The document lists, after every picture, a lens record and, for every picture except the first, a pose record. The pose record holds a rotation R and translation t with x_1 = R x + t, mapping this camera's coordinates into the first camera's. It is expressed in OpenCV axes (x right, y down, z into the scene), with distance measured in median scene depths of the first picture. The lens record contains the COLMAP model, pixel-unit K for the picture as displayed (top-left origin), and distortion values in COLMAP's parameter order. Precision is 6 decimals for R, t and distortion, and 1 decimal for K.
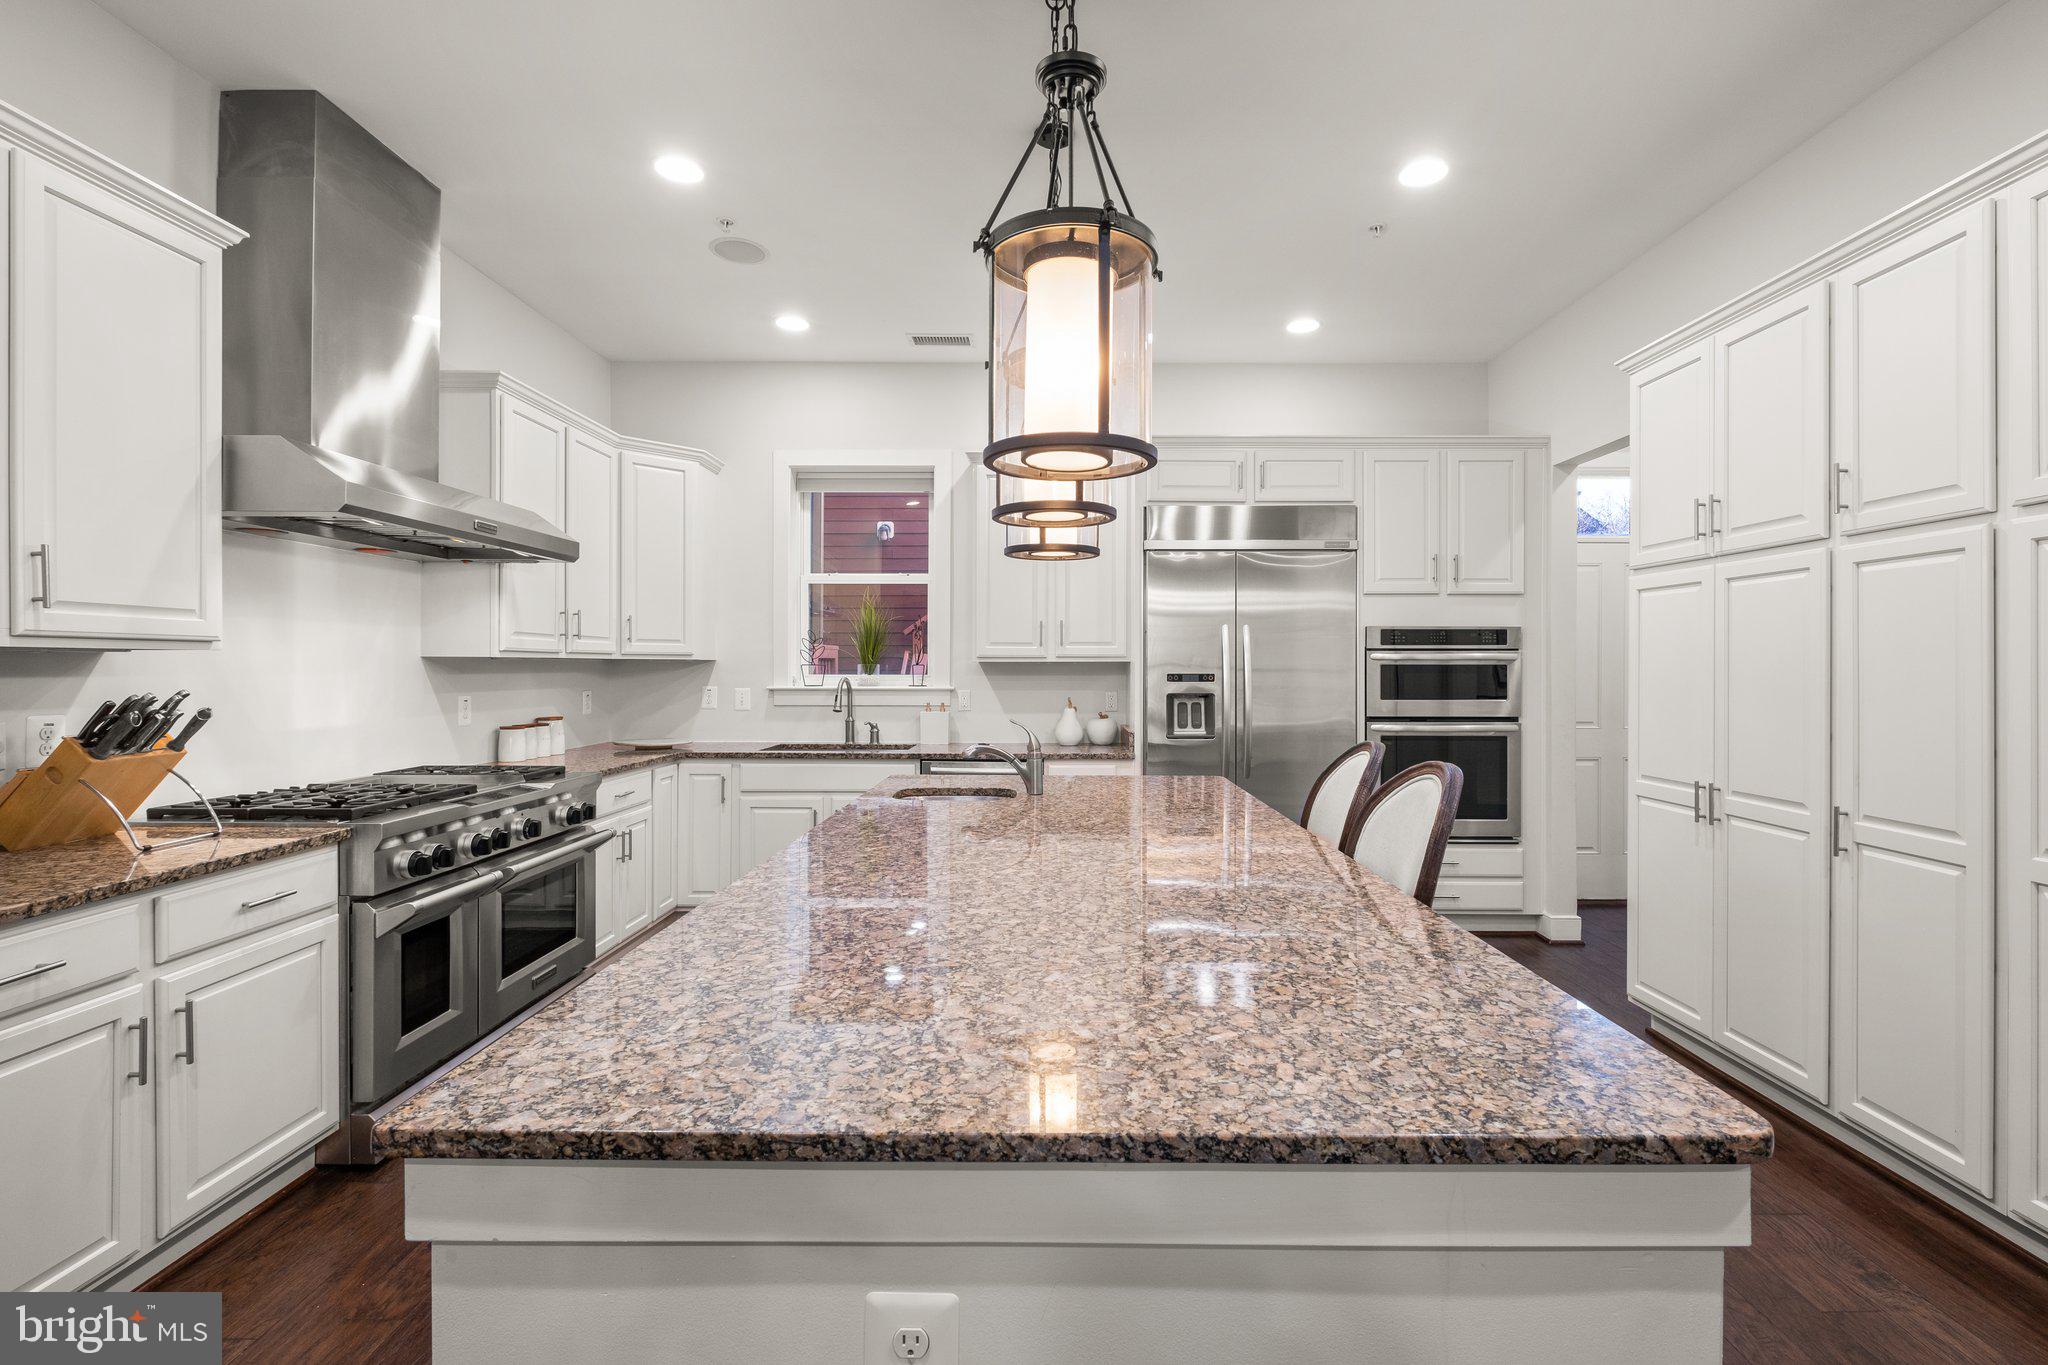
lens RADIAL K [[938.8, 0, 1045.9], [0, 938.8, 672.2], [0, 0, 1]] dist [-0.000139, -0.000789]
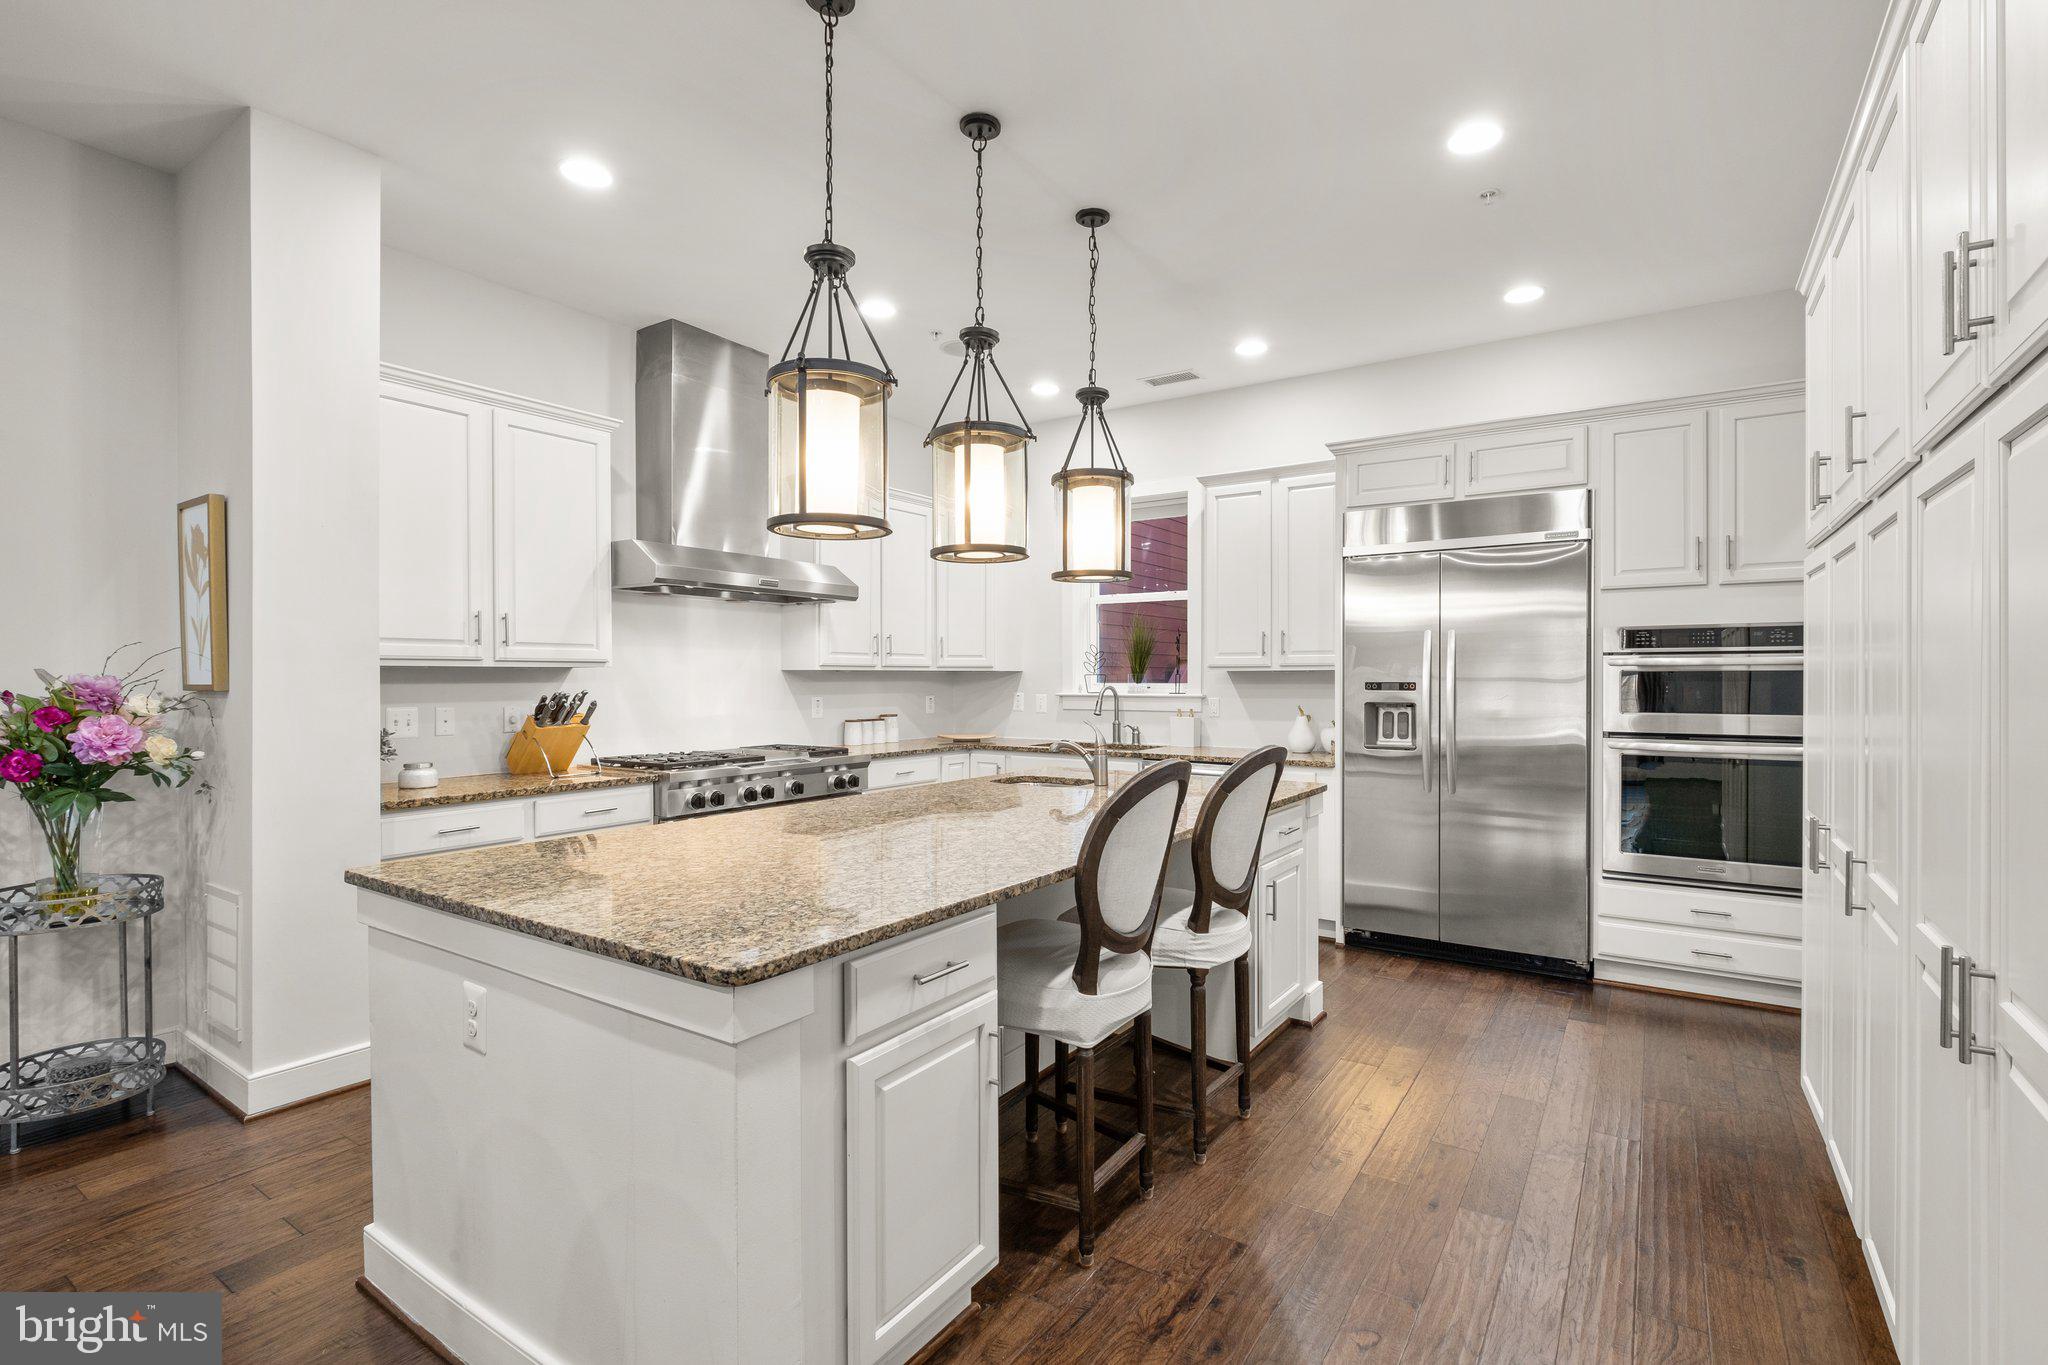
lens RADIAL K [[938.4, 0, 1046.8], [0, 938.4, 687.6], [0, 0, 1]] dist [-0.000596, -0.000373]
pose [[0.839634, 0.002728, -0.543146, 0.382417], [0.000040, 0.999987, 0.005084, 0.002657], [0.543153, -0.004290, 0.839623, -0.004027]]
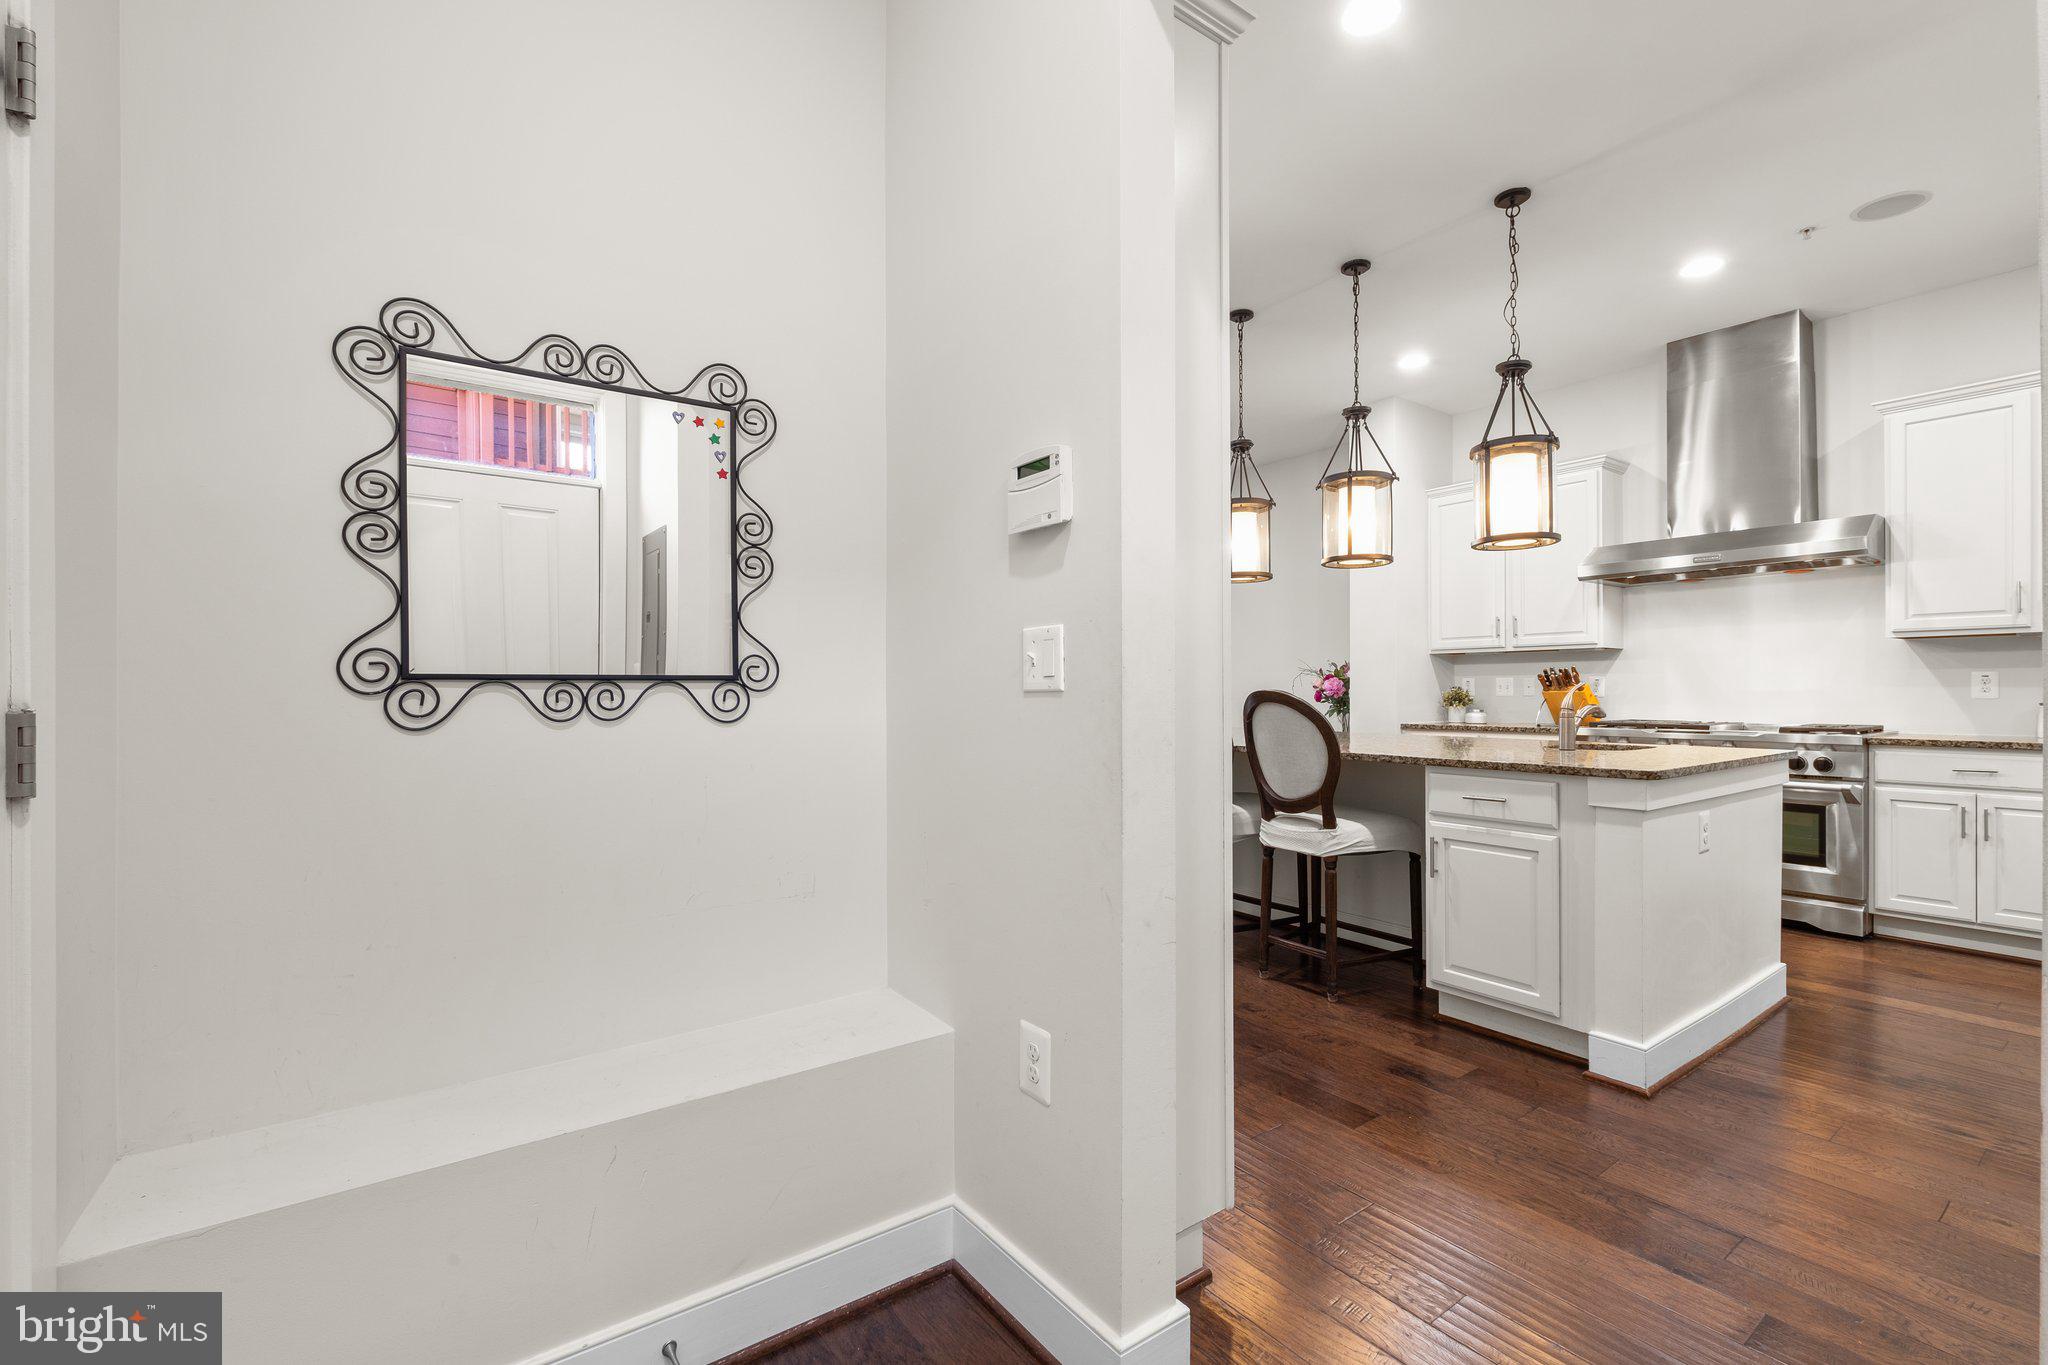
lens RADIAL K [[886.5, 0, 1032.9], [0, 886.5, 669.9], [0, 0, 1]] dist [-0.001420, -0.004522]
pose [[-0.803221, -0.013409, -0.595530, 0.760233], [-0.002507, 0.999814, -0.019130, 0.038874], [0.595676, -0.013873, -0.803105, 0.998989]]
